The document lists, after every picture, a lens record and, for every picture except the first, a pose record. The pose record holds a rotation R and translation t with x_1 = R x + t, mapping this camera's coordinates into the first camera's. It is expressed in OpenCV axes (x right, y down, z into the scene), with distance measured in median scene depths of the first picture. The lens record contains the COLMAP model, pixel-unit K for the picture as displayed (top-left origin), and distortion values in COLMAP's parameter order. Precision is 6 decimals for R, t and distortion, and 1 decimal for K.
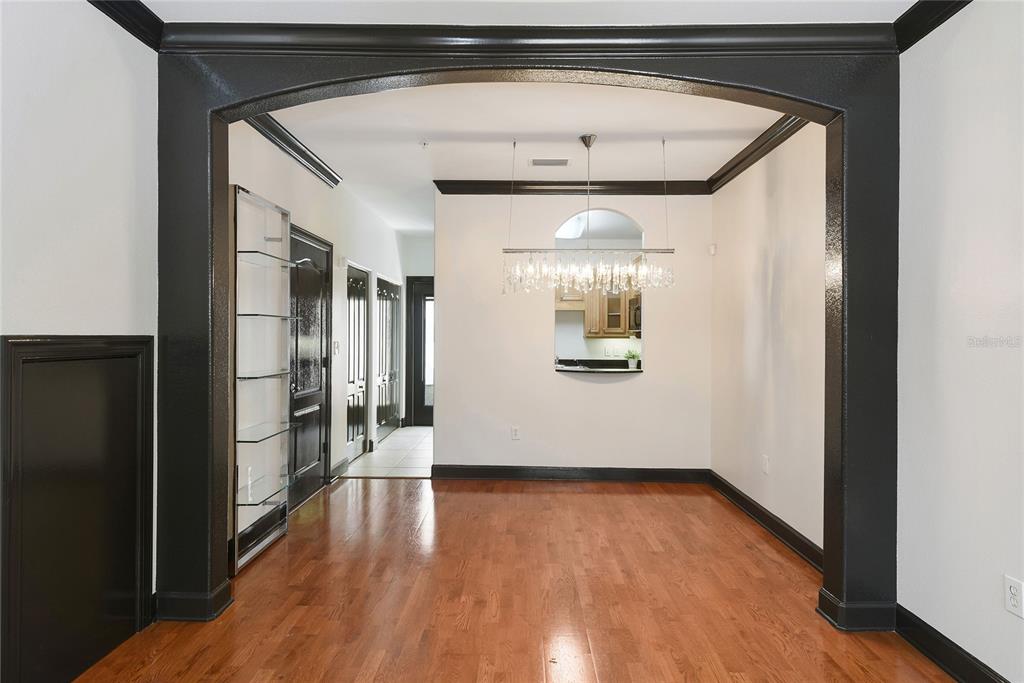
lens RADIAL K [[584.2, 0, 511.8], [0, 584.2, 336.6], [0, 0, 1]] dist [0.015782, -0.005807]
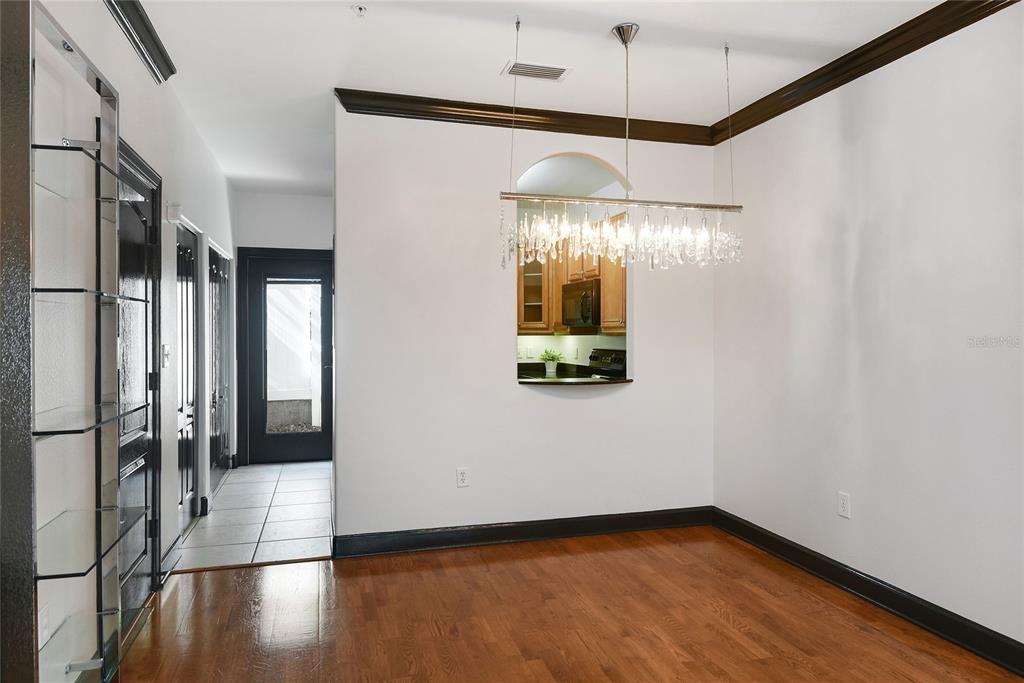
lens RADIAL K [[665.1, 0, 520.5], [0, 665.1, 334.3], [0, 0, 1]] dist [0.001654, -0.007811]
pose [[0.952910, -0.006789, 0.303176, -0.185676], [0.006300, 0.999977, 0.002588, -0.001614], [-0.303186, -0.000556, 0.952931, 0.288250]]
